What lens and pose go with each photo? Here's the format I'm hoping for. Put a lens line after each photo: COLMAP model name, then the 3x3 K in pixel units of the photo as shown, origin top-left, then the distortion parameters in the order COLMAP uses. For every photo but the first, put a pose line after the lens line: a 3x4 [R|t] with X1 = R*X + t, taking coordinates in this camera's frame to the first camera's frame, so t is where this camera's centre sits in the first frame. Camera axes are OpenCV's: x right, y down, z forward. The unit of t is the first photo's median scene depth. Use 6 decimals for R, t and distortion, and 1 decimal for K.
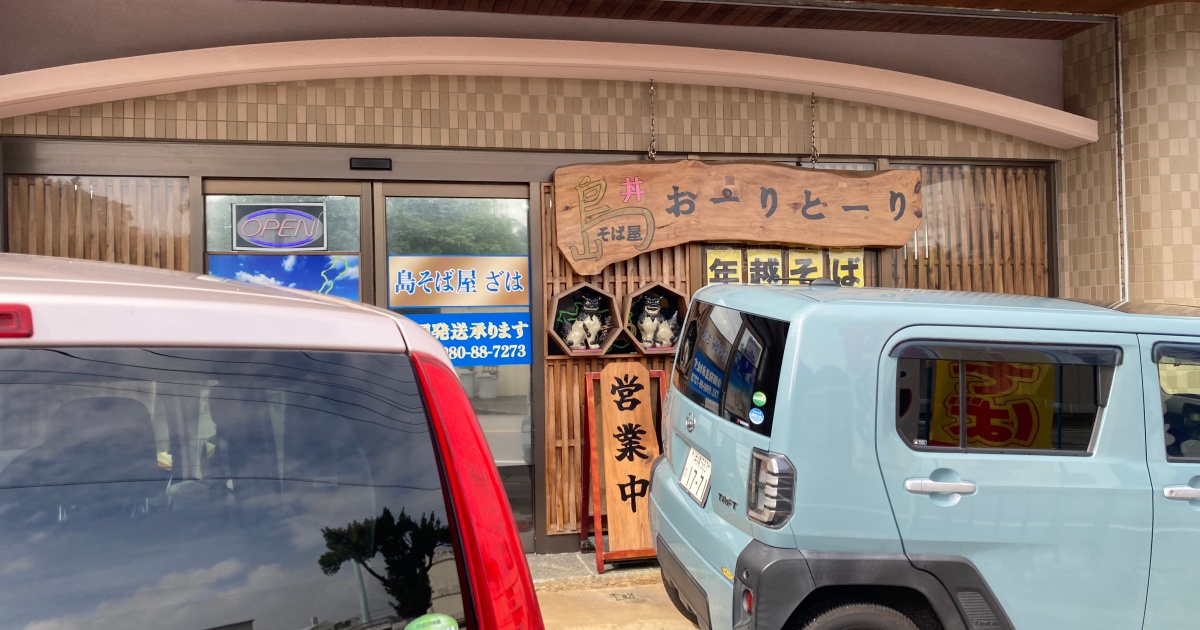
lens RADIAL K [[918.3, 0, 600.0], [0, 918.3, 315.0], [0, 0, 1]] dist [0.004868, 0.000958]
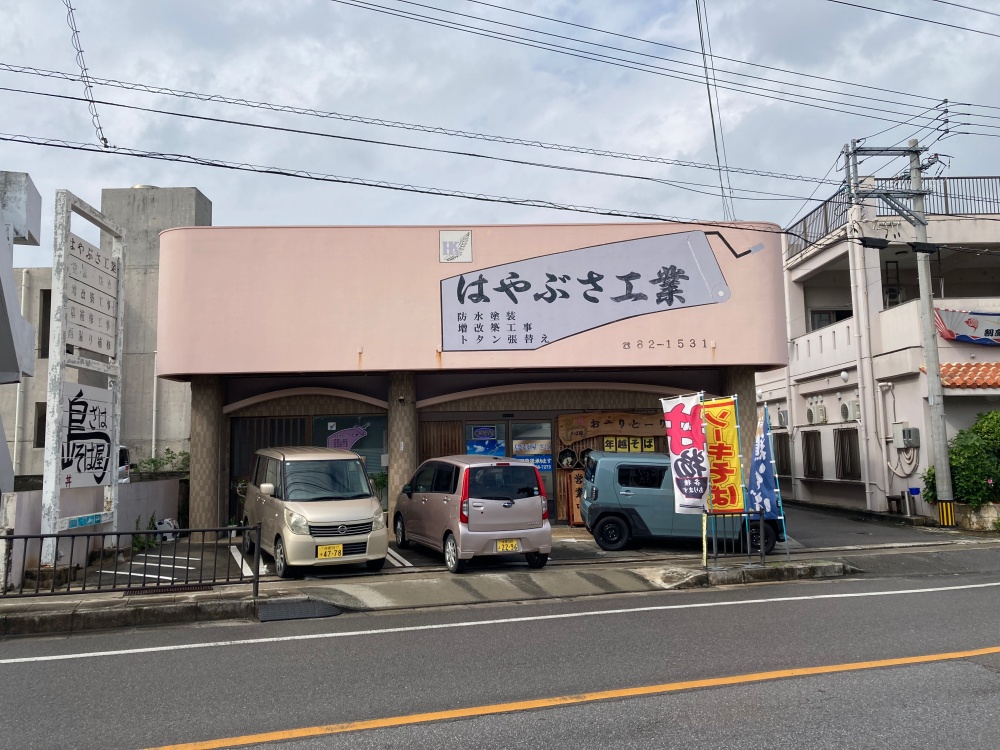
lens RADIAL K [[801.5, 0, 500.0], [0, 801.5, 375.0], [0, 0, 1]] dist [0.052651, -0.104490]
pose [[0.984392, -0.015056, -0.175347, 0.273422], [0.000963, 0.996780, -0.080184, -0.065668], [0.175989, 0.078763, 0.981236, -2.083808]]
